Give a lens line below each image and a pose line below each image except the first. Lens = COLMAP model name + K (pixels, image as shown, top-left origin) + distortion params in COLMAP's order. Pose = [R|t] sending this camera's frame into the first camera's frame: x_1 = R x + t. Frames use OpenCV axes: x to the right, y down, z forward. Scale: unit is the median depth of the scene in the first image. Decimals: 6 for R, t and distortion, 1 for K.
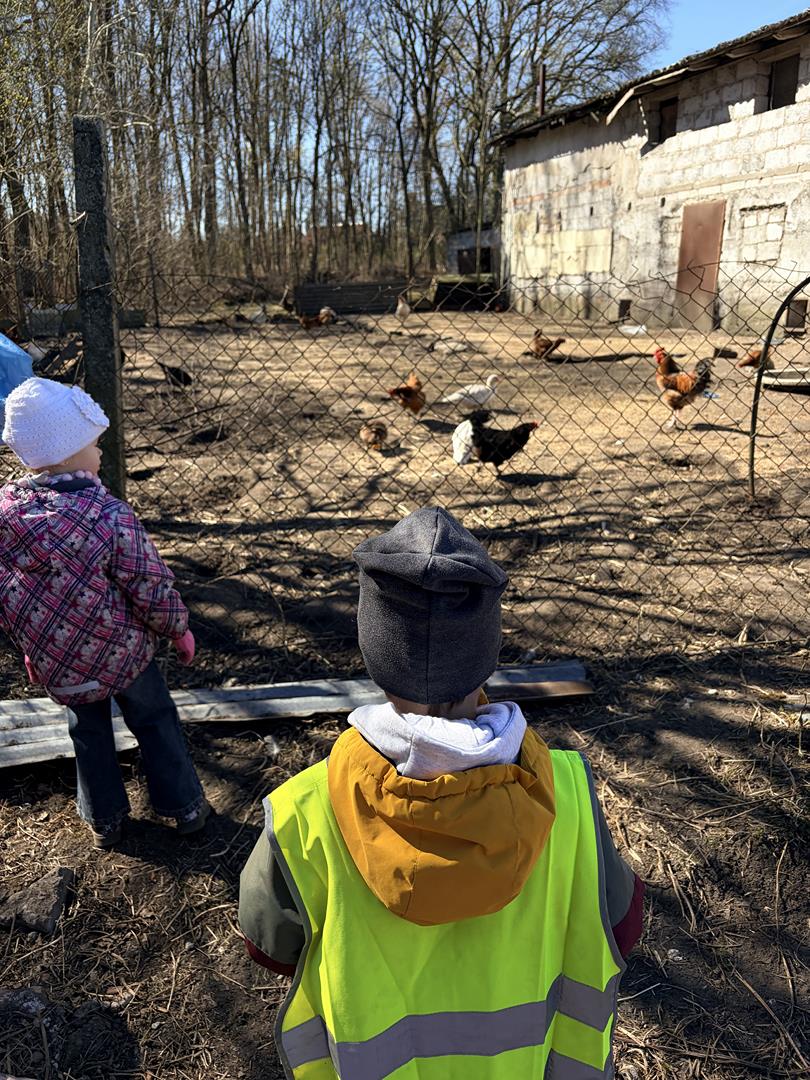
lens RADIAL K [[844.2, 0, 405.0], [0, 844.2, 540.0], [0, 0, 1]] dist [0.059139, -0.060153]
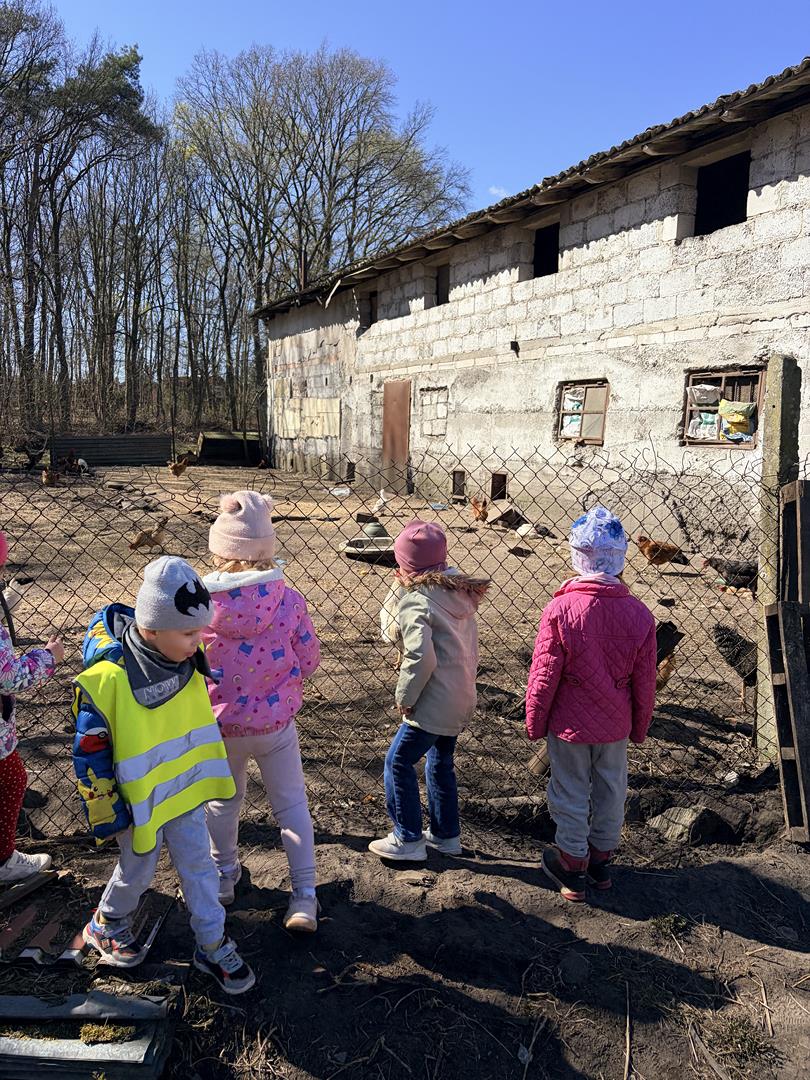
lens RADIAL K [[835.3, 0, 405.0], [0, 835.3, 540.0], [0, 0, 1]] dist [0.056860, -0.058417]
pose [[0.990367, 0.013286, 0.137832, 0.177502], [0.009700, 0.986284, -0.164772, -0.011615], [-0.138130, 0.164522, 0.976654, -0.020310]]
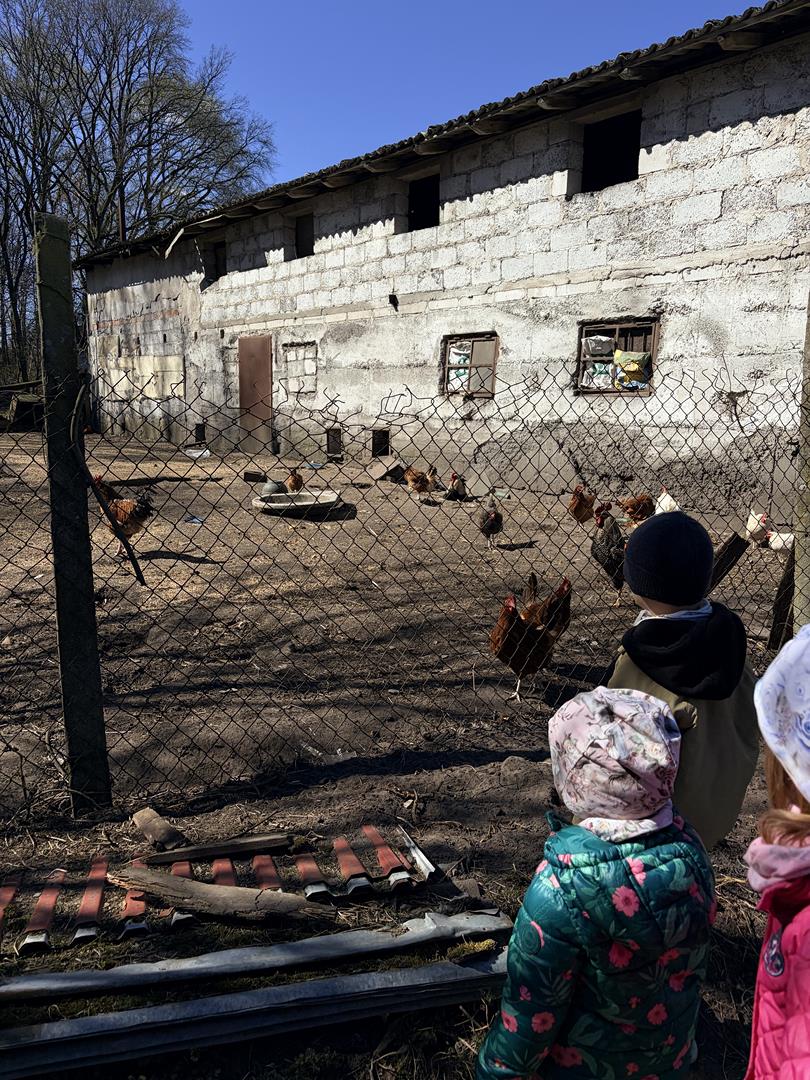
lens RADIAL K [[837.8, 0, 405.0], [0, 837.8, 540.0], [0, 0, 1]] dist [0.061674, -0.053718]
pose [[0.928404, -0.037520, 0.369674, 0.106132], [0.087129, 0.989133, -0.118425, -0.004735], [-0.361213, 0.142155, 0.921584, 0.004505]]
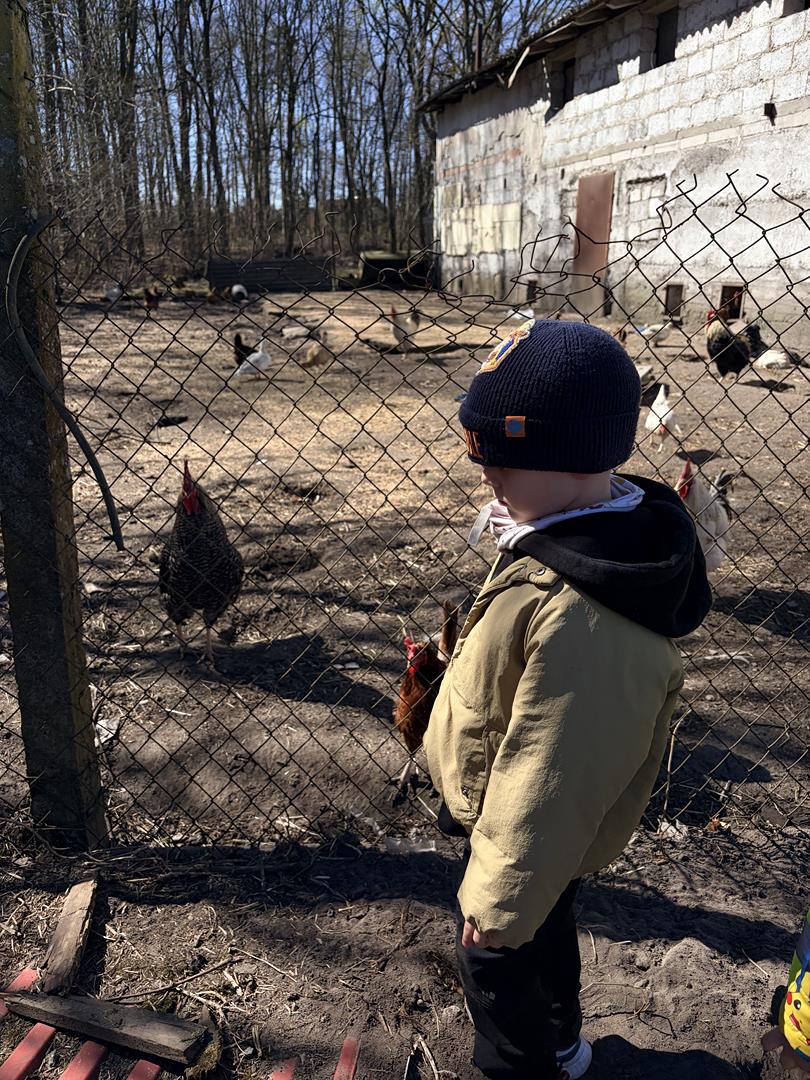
lens RADIAL K [[835.3, 0, 405.0], [0, 835.3, 540.0], [0, 0, 1]] dist [0.056860, -0.058417]
pose [[0.998912, 0.020153, -0.042052, 0.159496], [-0.018851, 0.999337, 0.031134, -0.025191], [0.042652, -0.030307, 0.998630, 0.068980]]
